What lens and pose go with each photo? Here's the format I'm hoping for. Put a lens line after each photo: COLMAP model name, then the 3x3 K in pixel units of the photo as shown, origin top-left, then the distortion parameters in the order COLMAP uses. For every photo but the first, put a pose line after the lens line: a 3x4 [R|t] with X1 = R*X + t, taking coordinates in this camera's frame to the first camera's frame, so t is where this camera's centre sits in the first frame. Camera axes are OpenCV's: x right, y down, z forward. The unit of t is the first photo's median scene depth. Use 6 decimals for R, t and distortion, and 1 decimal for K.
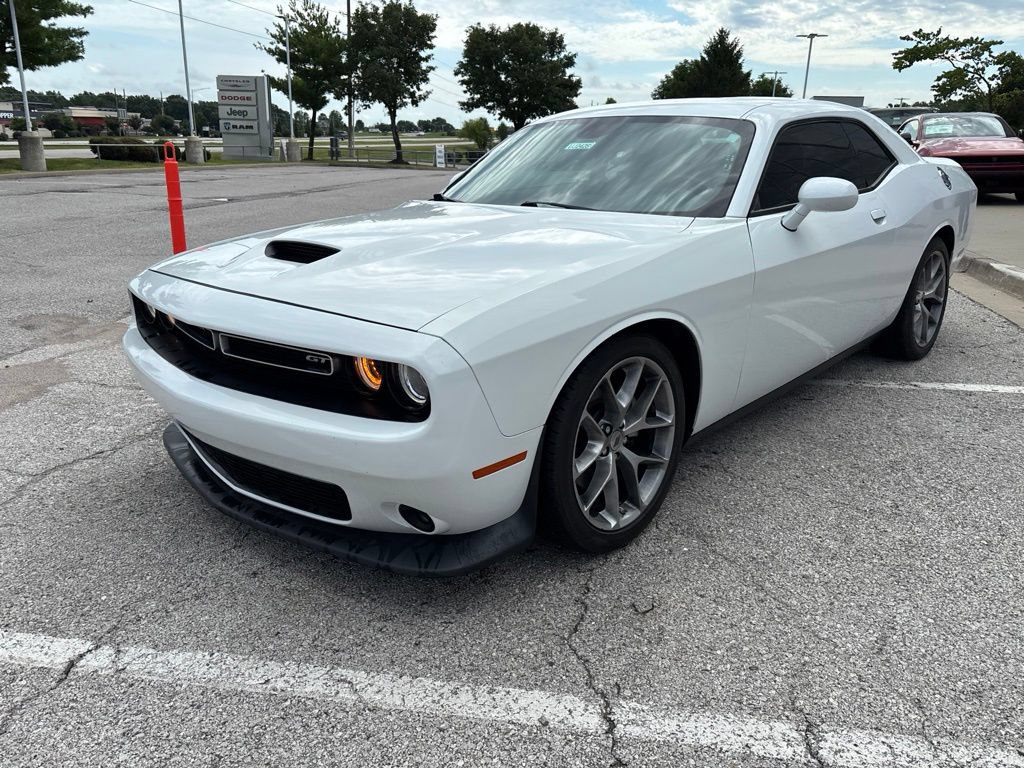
lens RADIAL K [[774.3, 0, 507.4], [0, 774.3, 378.6], [0, 0, 1]] dist [0.046676, -0.055581]
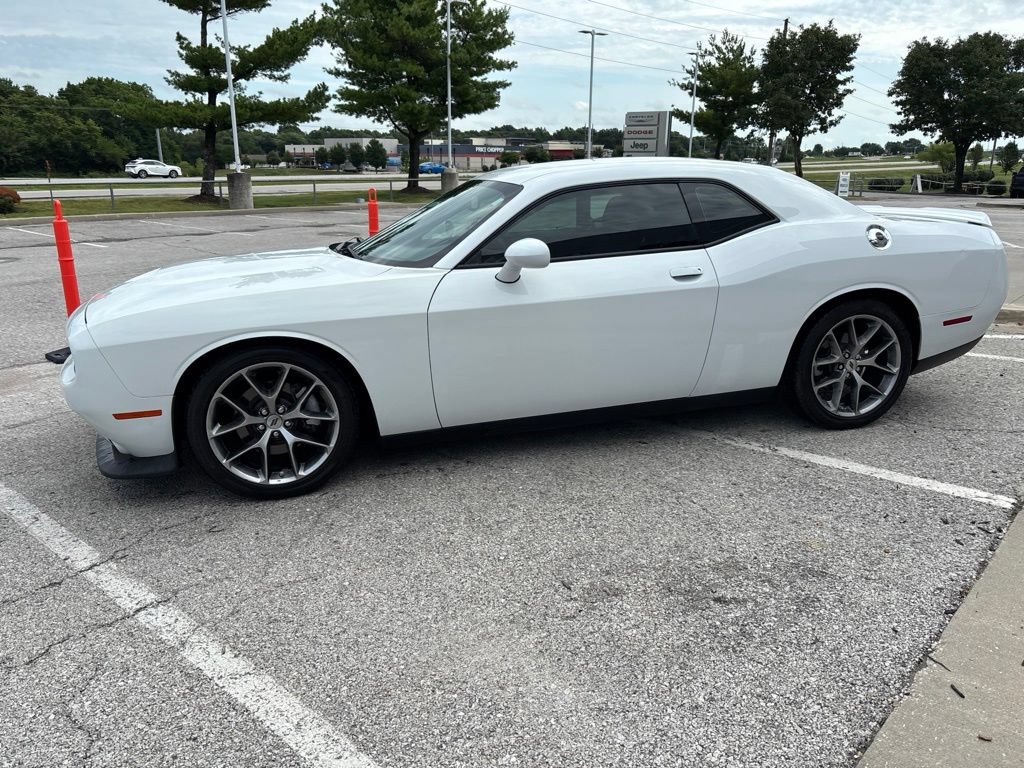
lens RADIAL K [[774.3, 0, 508.3], [0, 774.3, 389.1], [0, 0, 1]] dist [0.046676, -0.055581]
pose [[0.855093, 0.131023, -0.501645, 0.082808], [-0.140254, 0.989924, 0.019483, -0.004469], [0.499144, 0.053698, 0.864854, -0.000343]]
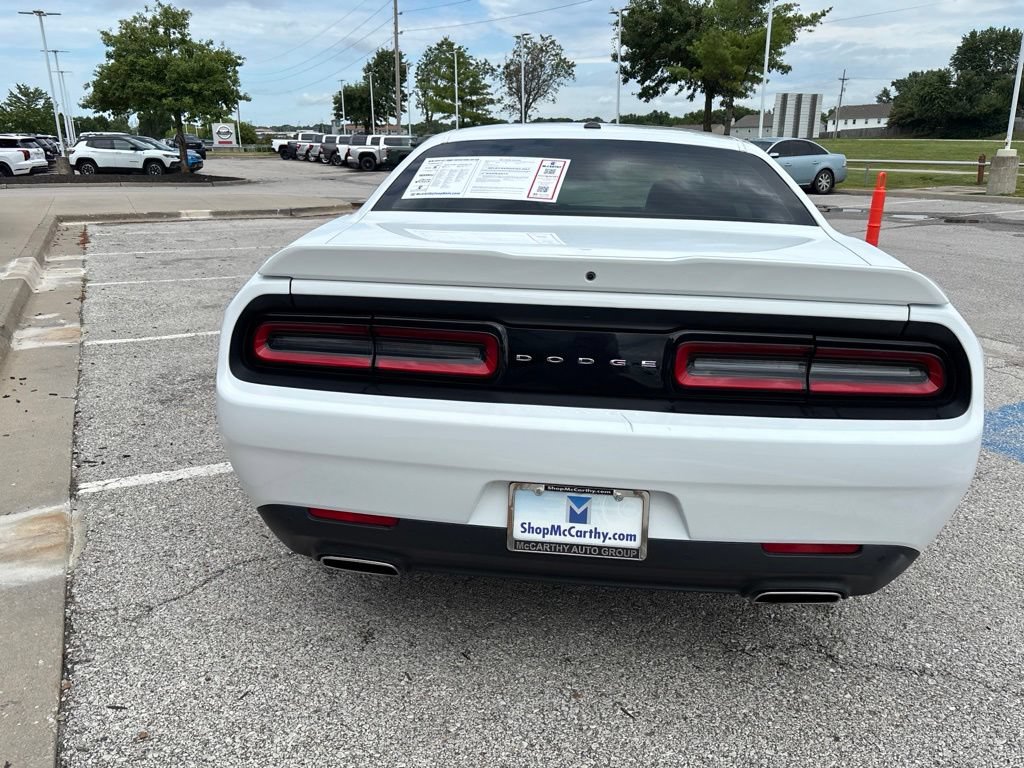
lens RADIAL K [[774.3, 0, 506.6], [0, 774.3, 376.0], [0, 0, 1]] dist [0.046676, -0.055581]
pose [[-0.787914, 0.159292, -0.594825, 0.101655], [-0.195417, 0.851351, 0.486840, -0.060367], [0.583955, 0.499827, -0.639664, 0.188089]]
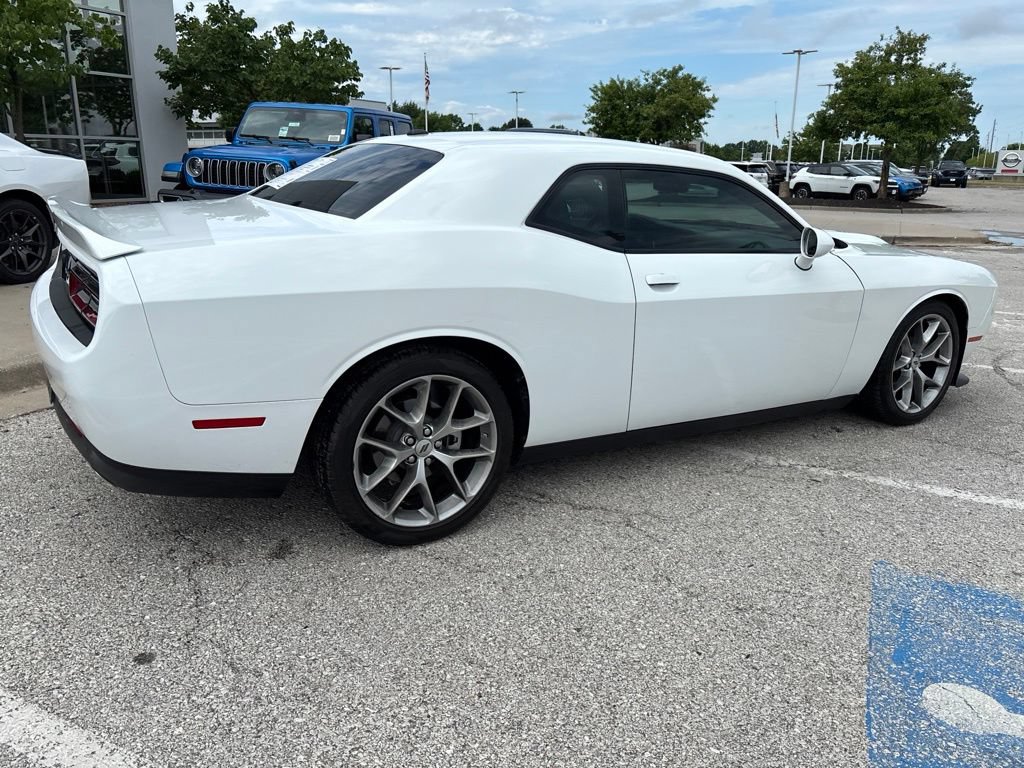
lens RADIAL K [[774.3, 0, 509.3], [0, 774.3, 379.6], [0, 0, 1]] dist [0.046676, -0.055581]
pose [[-0.965916, -0.096045, 0.240378, 0.004881], [0.048257, 0.845526, 0.531748, -0.068960], [-0.254318, 0.525224, -0.812073, 0.217393]]
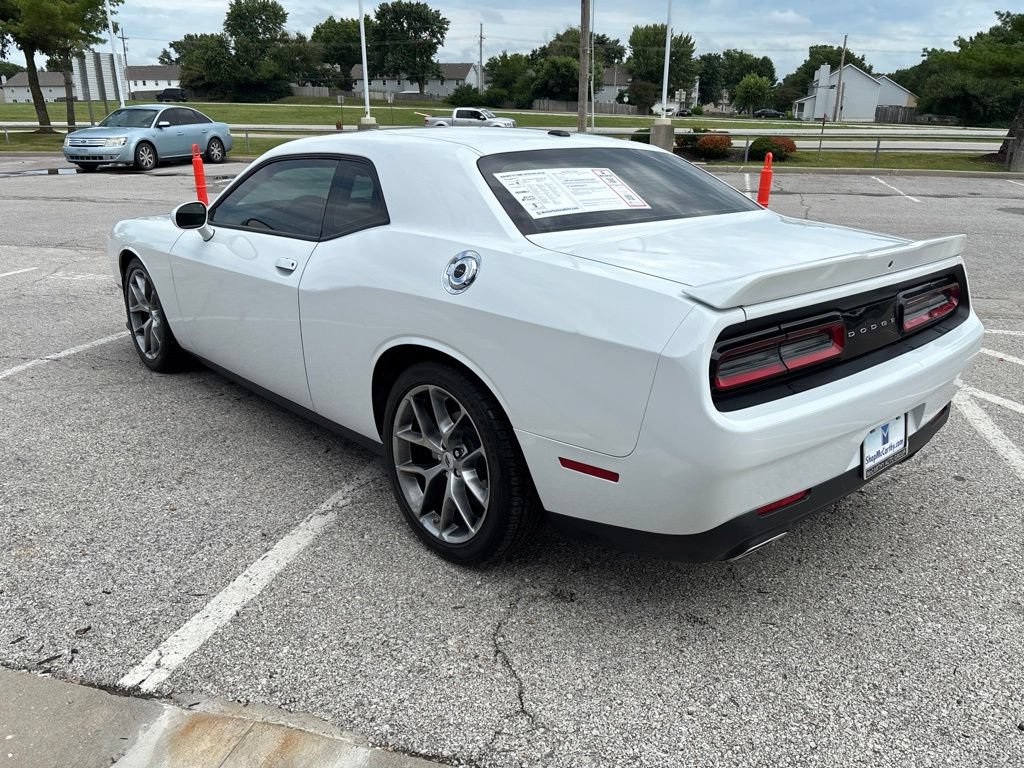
lens RADIAL K [[774.3, 0, 509.3], [0, 774.3, 380.6], [0, 0, 1]] dist [0.046676, -0.055581]
pose [[-0.083957, 0.314225, -0.945629, 0.136003], [-0.299140, 0.897261, 0.324712, -0.046502], [0.950508, 0.310137, 0.018665, 0.129232]]
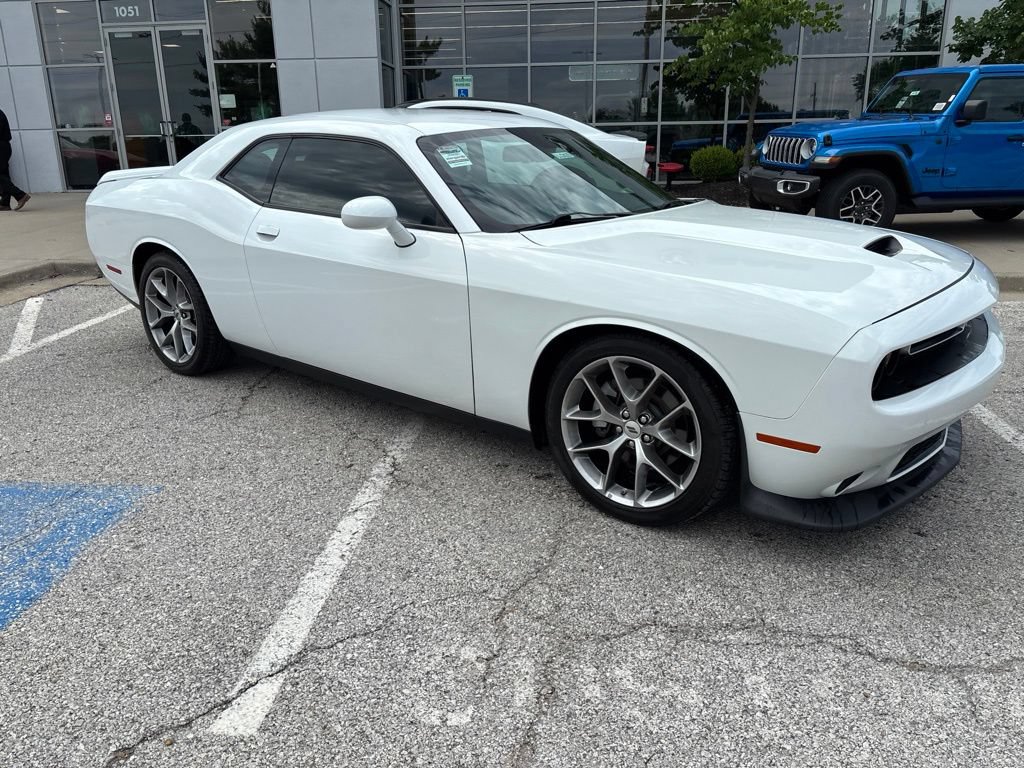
lens RADIAL K [[774.3, 0, 509.9], [0, 774.3, 387.5], [0, 0, 1]] dist [0.046676, -0.055581]
pose [[-0.091562, -0.308993, 0.946647, -0.097596], [0.300793, 0.897652, 0.322094, -0.036478], [-0.949284, 0.314237, 0.010752, 0.111559]]
